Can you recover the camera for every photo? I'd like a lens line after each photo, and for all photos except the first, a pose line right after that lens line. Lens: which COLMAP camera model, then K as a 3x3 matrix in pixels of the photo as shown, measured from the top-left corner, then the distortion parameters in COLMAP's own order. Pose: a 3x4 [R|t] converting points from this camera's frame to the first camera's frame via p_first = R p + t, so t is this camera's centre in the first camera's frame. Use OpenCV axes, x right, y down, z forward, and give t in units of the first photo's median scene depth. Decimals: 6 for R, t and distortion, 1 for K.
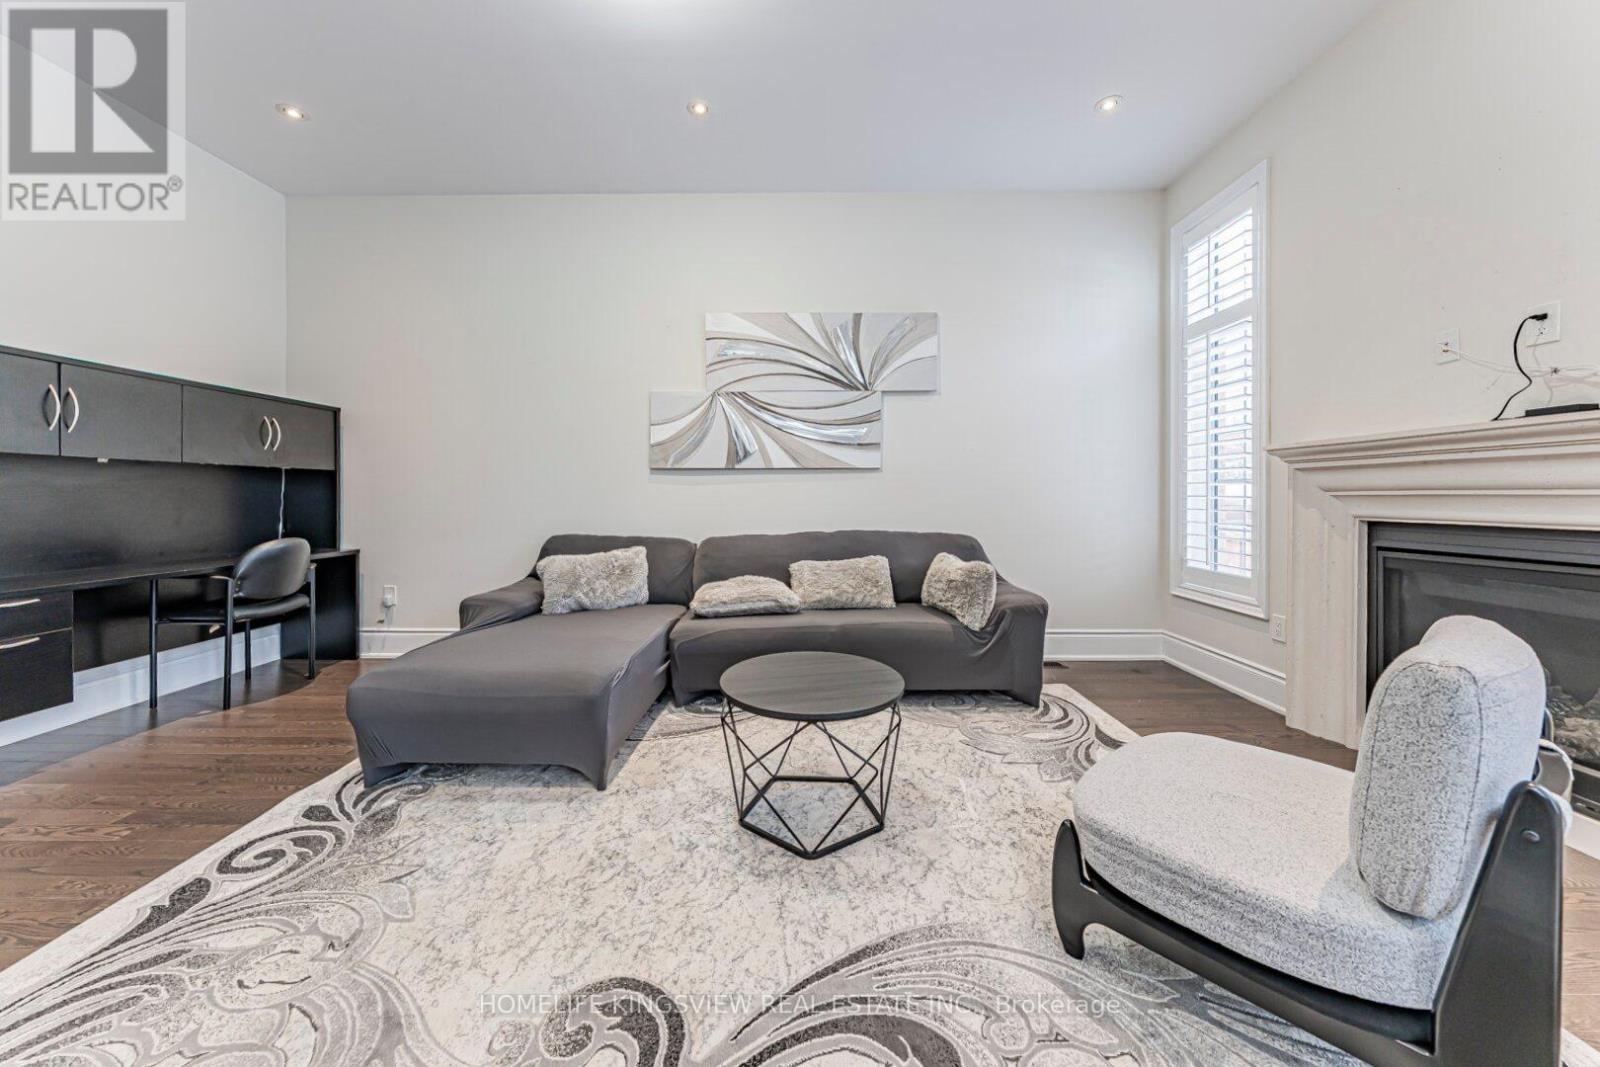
lens RADIAL K [[558.6, 0, 798.3], [0, 558.6, 497.5], [0, 0, 1]] dist [-0.001066, -0.000120]
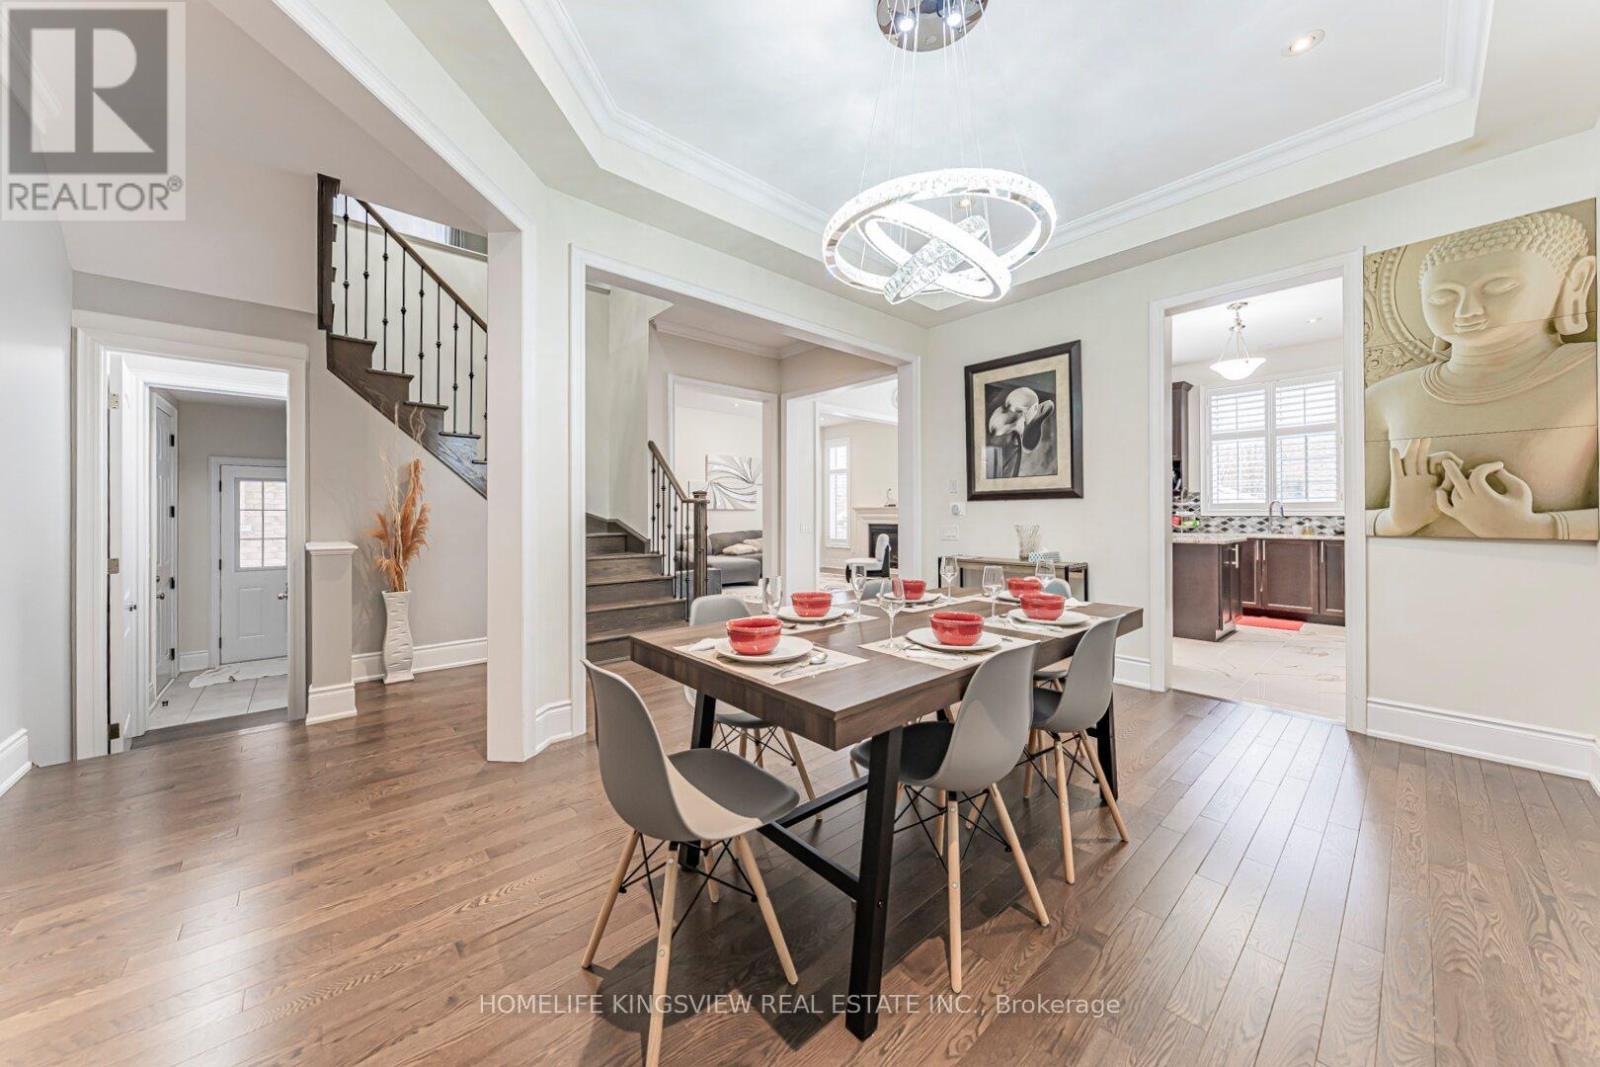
lens RADIAL K [[554.8, 0, 798.9], [0, 554.8, 514.1], [0, 0, 1]] dist [0.000675, 0.000067]
pose [[0.738437, -0.000394, 0.674322, -1.895532], [0.001585, 0.999998, -0.001151, -0.027031], [-0.674320, 0.001919, 0.738436, -1.523171]]
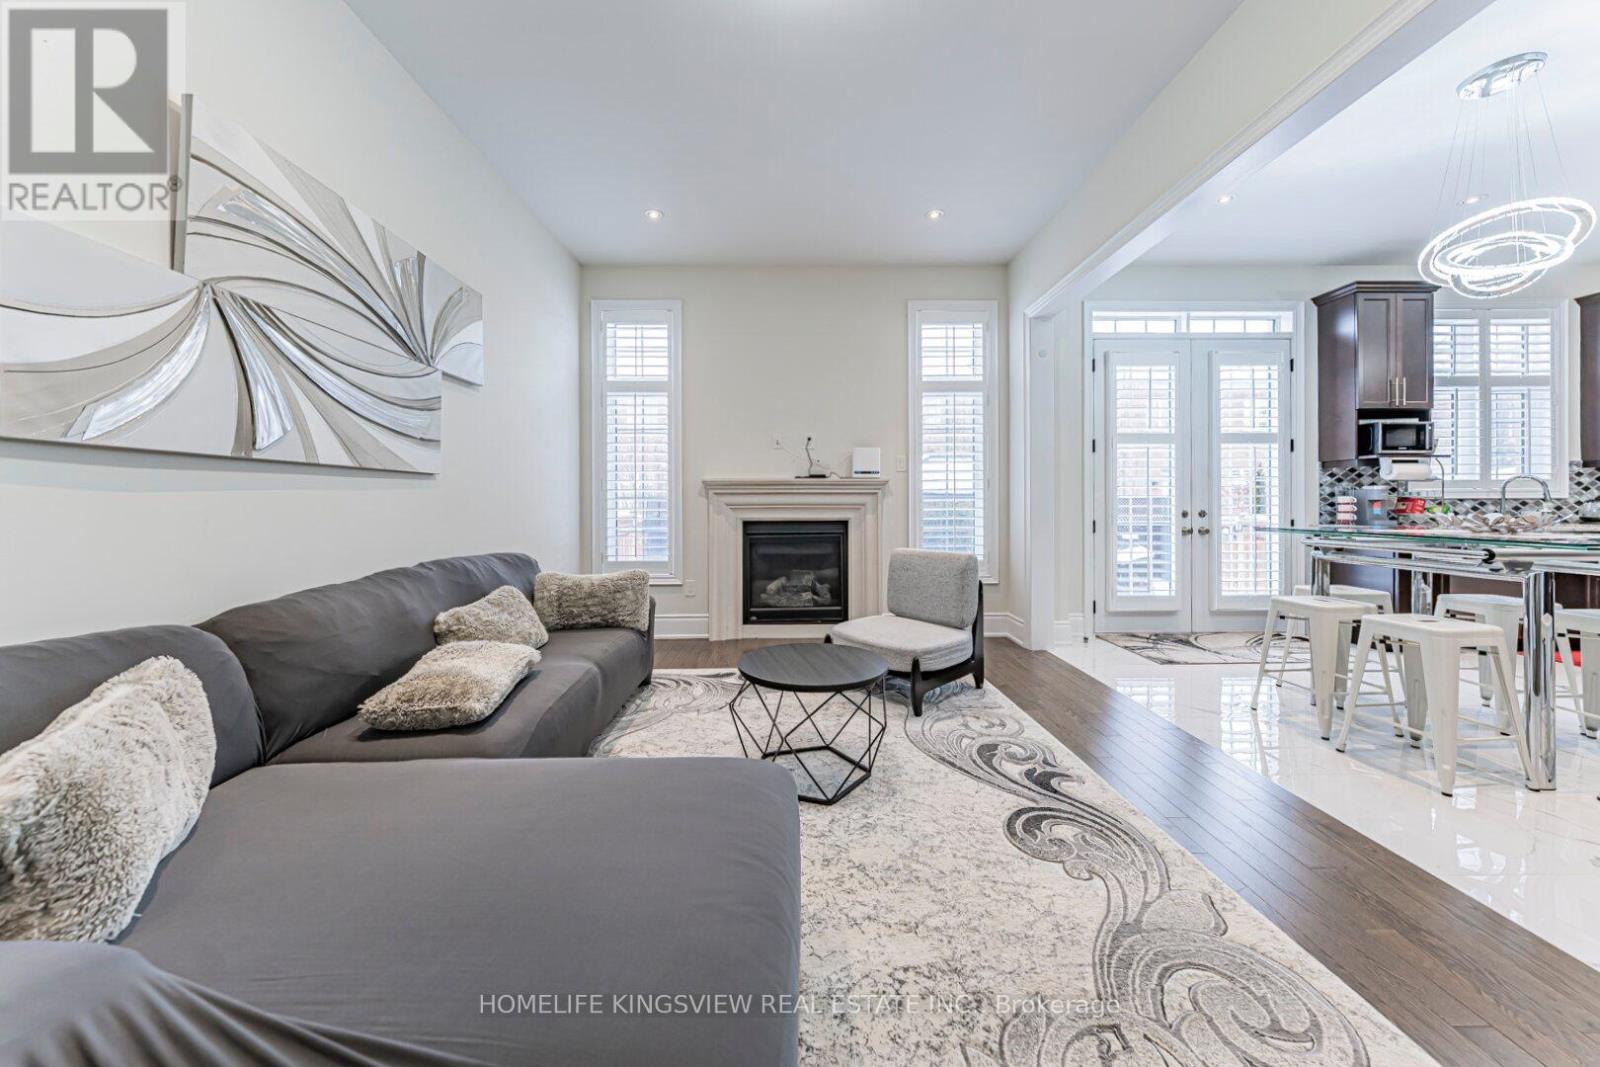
lens RADIAL K [[554.0, 0, 797.4], [0, 554.0, 506.3], [0, 0, 1]] dist [-0.000099, -0.000076]
pose [[-0.020349, -0.004222, 0.999784, -0.667756], [0.003835, 0.999983, 0.004301, -0.012618], [-0.999786, 0.003922, -0.020332, 0.596423]]
